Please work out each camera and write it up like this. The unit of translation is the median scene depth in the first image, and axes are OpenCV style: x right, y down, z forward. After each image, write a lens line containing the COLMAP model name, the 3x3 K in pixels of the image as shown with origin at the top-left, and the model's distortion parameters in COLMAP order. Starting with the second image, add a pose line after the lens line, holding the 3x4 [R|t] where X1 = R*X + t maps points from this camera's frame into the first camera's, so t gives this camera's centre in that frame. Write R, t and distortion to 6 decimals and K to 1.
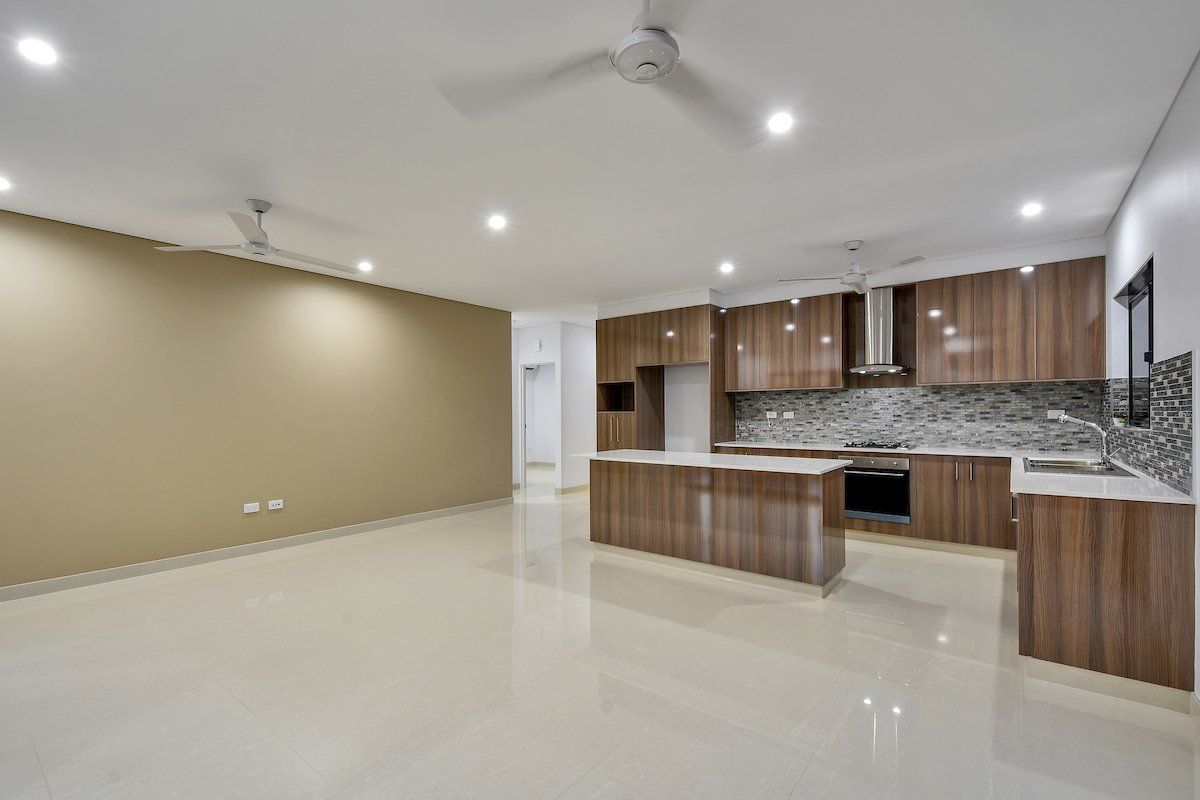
lens RADIAL K [[517.9, 0, 600.0], [0, 517.9, 414.6], [0, 0, 1]] dist [0.024146, -0.014797]
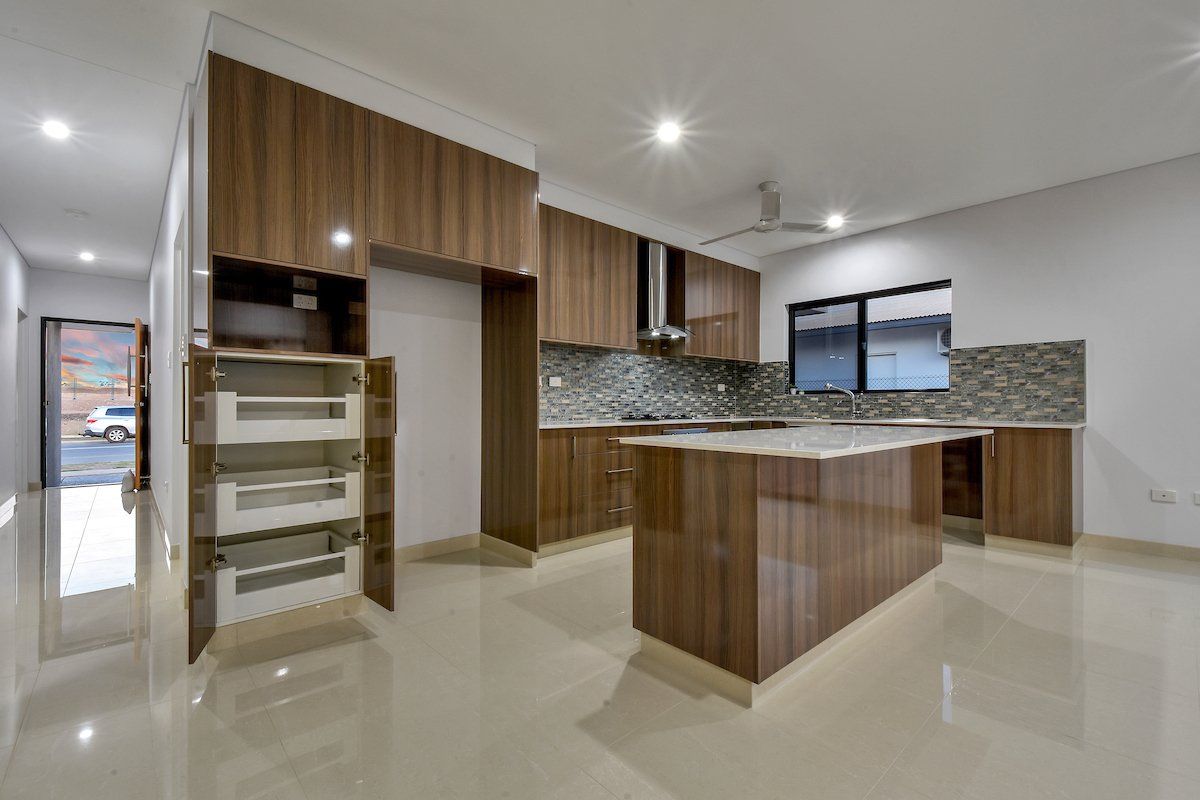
lens RADIAL K [[517.9, 0, 600.4], [0, 517.9, 401.7], [0, 0, 1]] dist [0.024146, -0.014797]
pose [[0.171036, 0.014094, 0.985164, -0.382994], [0.004035, 0.999879, -0.015005, 0.047114], [-0.985256, 0.006542, 0.170959, 0.991777]]
